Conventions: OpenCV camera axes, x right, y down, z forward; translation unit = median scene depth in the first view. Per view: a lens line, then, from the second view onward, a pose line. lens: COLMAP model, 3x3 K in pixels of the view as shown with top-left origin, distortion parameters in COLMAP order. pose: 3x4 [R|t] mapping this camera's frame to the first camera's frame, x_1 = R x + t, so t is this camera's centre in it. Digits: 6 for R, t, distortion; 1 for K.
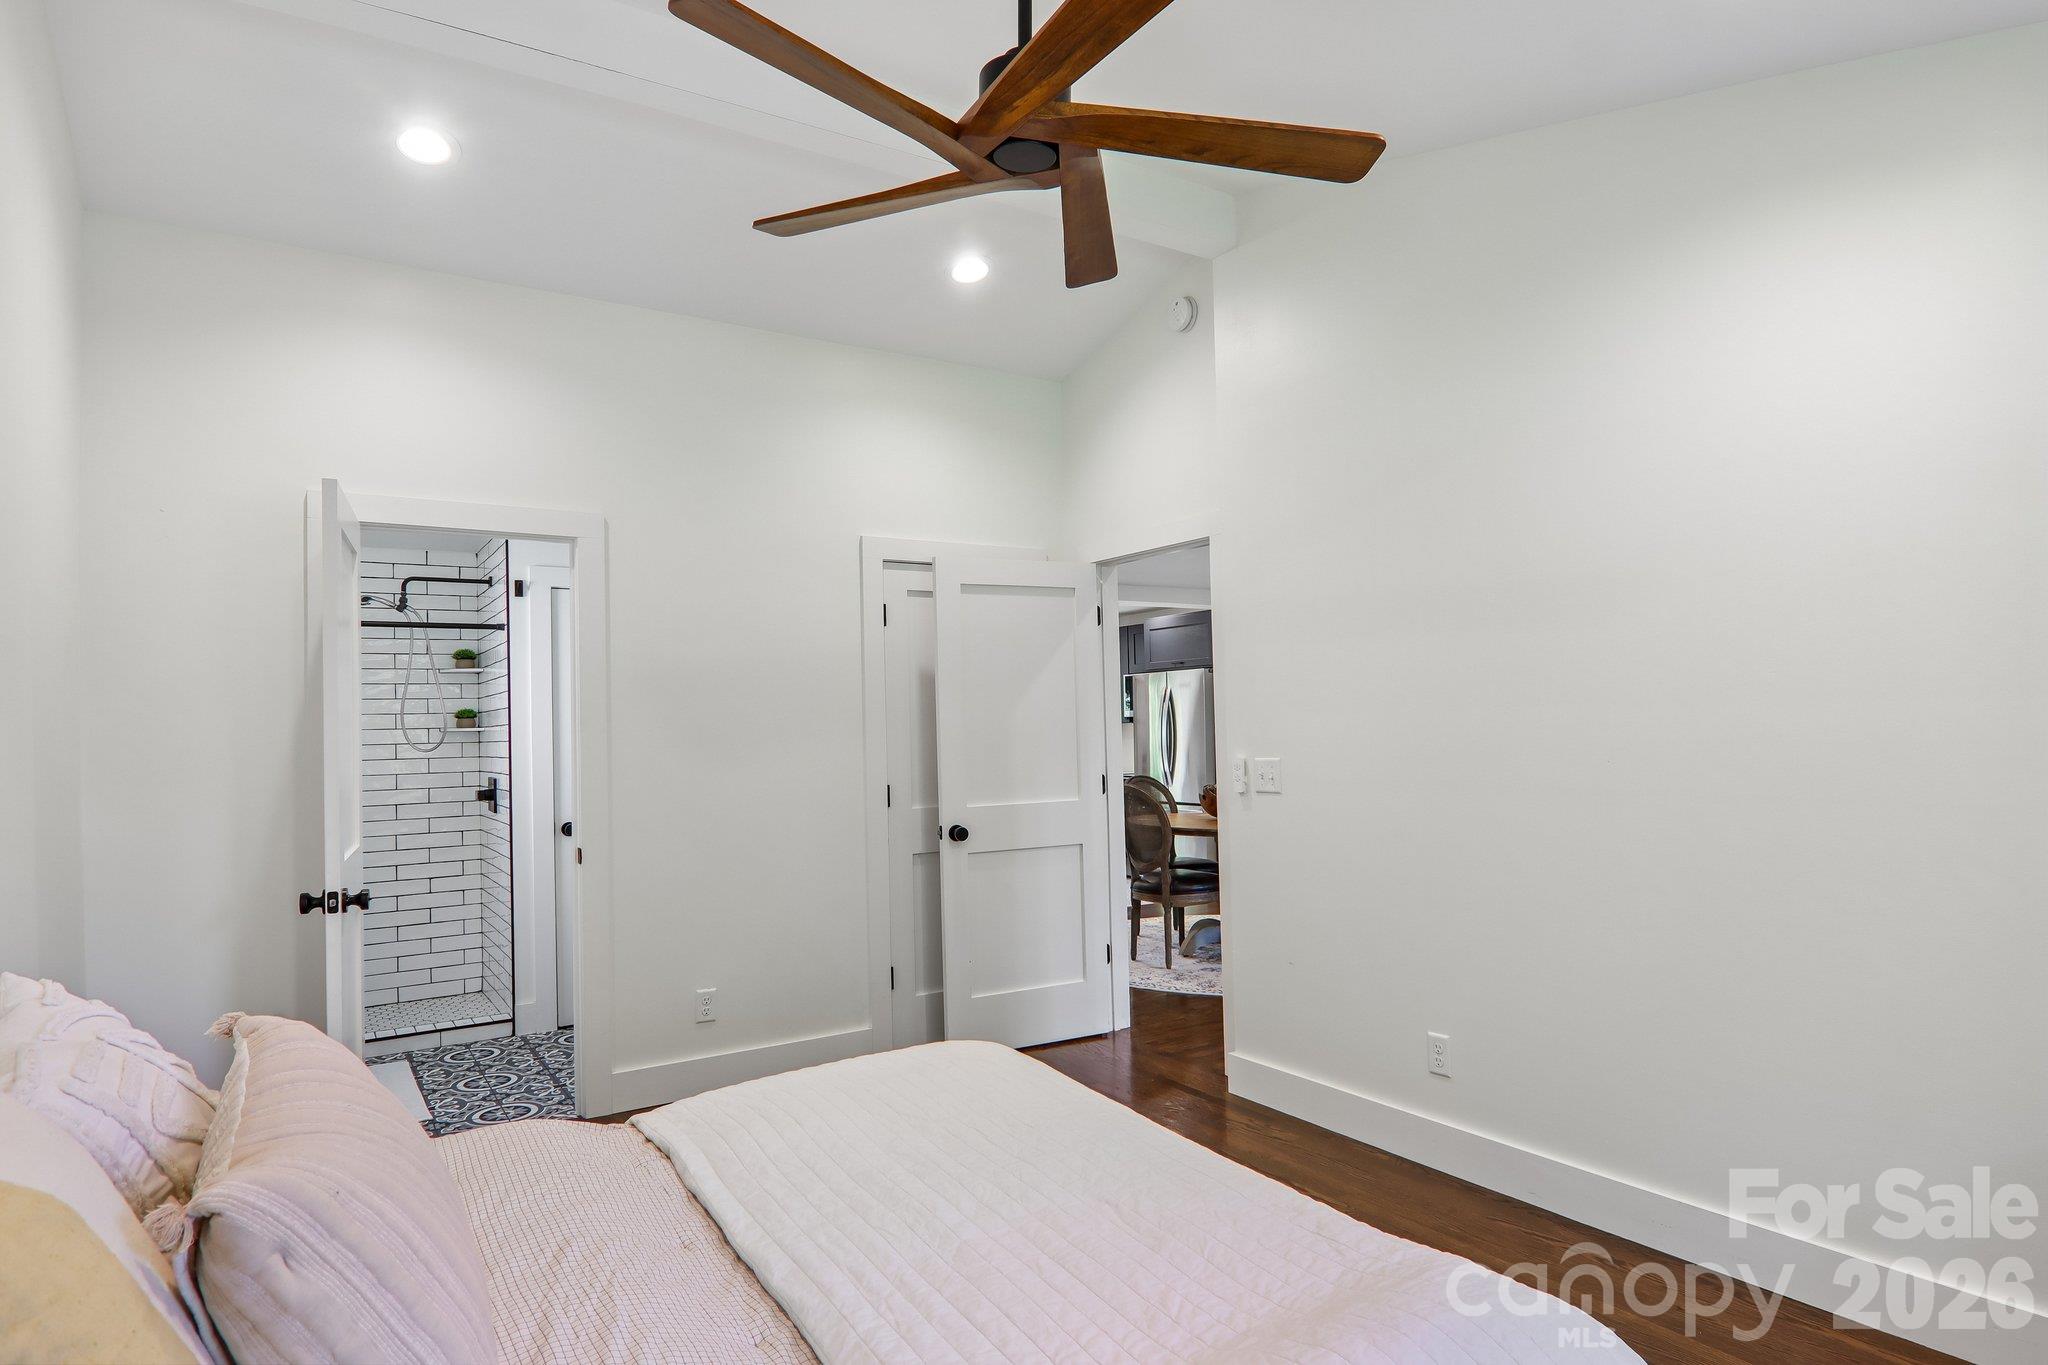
lens RADIAL K [[1133.8, 0, 1027.1], [0, 1133.8, 702.3], [0, 0, 1]] dist [0.005996, -0.020896]
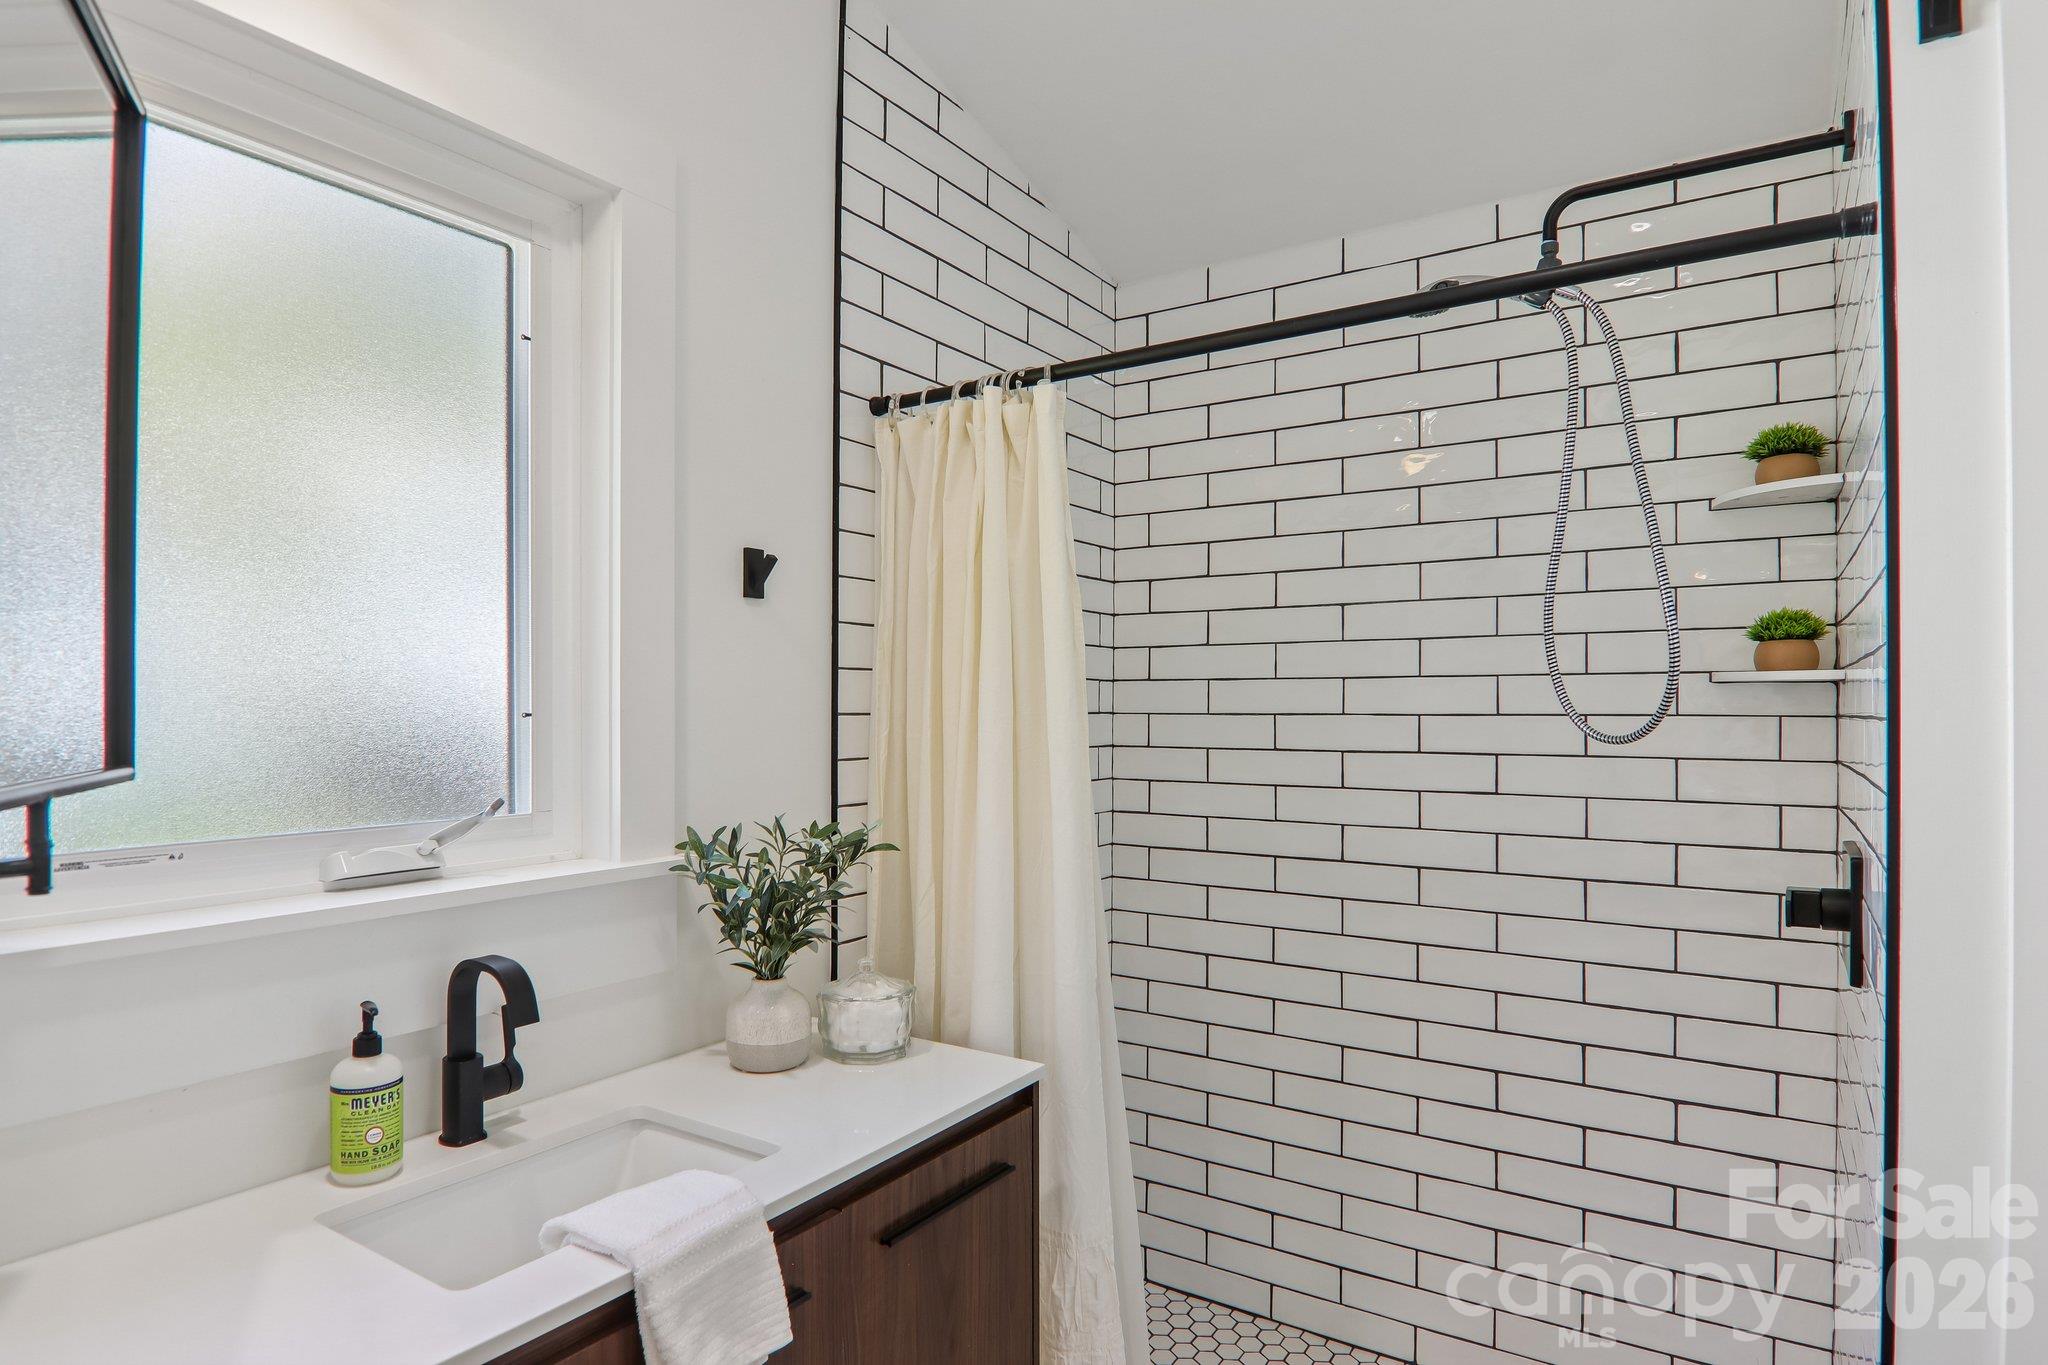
lens RADIAL K [[1133.8, 0, 1027.1], [0, 1133.8, 702.3], [0, 0, 1]] dist [0.005996, -0.020896]
pose [[0.397975, 0.019720, -0.917184, -0.289061], [0.007094, 0.999673, 0.024572, 0.022372], [0.917369, -0.016285, 0.397705, 0.680776]]
